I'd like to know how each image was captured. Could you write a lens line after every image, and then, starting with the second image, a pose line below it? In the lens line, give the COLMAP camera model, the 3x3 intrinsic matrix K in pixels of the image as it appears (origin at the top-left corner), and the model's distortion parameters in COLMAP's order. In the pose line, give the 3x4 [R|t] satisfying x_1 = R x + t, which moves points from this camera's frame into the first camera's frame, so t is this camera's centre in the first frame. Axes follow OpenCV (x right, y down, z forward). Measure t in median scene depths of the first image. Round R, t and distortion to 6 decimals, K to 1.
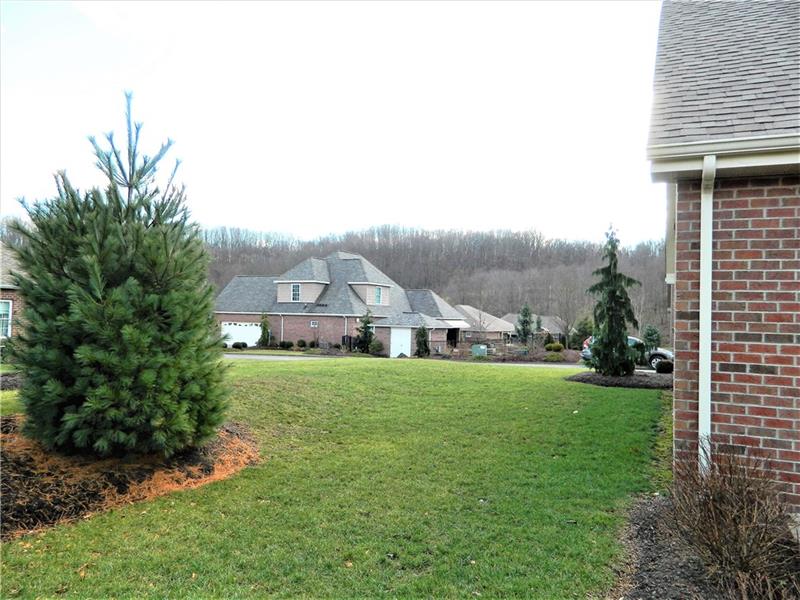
lens RADIAL K [[611.3, 0, 400.0], [0, 611.3, 298.8], [0, 0, 1]] dist [0.014075, 0.002649]
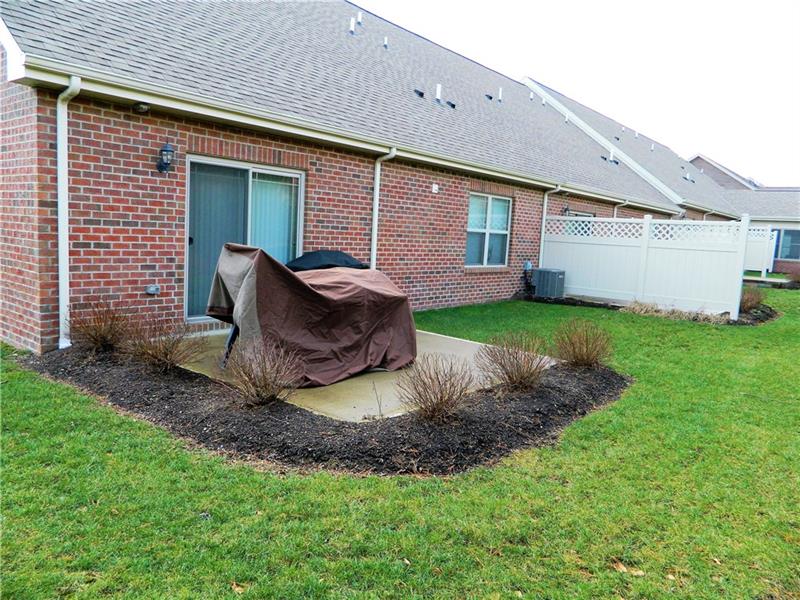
lens RADIAL K [[611.3, 0, 399.0], [0, 611.3, 300.7], [0, 0, 1]] dist [0.014075, 0.002649]
pose [[0.258547, -0.129122, 0.957330, -0.559692], [-0.074466, 0.985413, 0.153021, -0.022856], [-0.963124, -0.110851, 0.245161, 0.008280]]
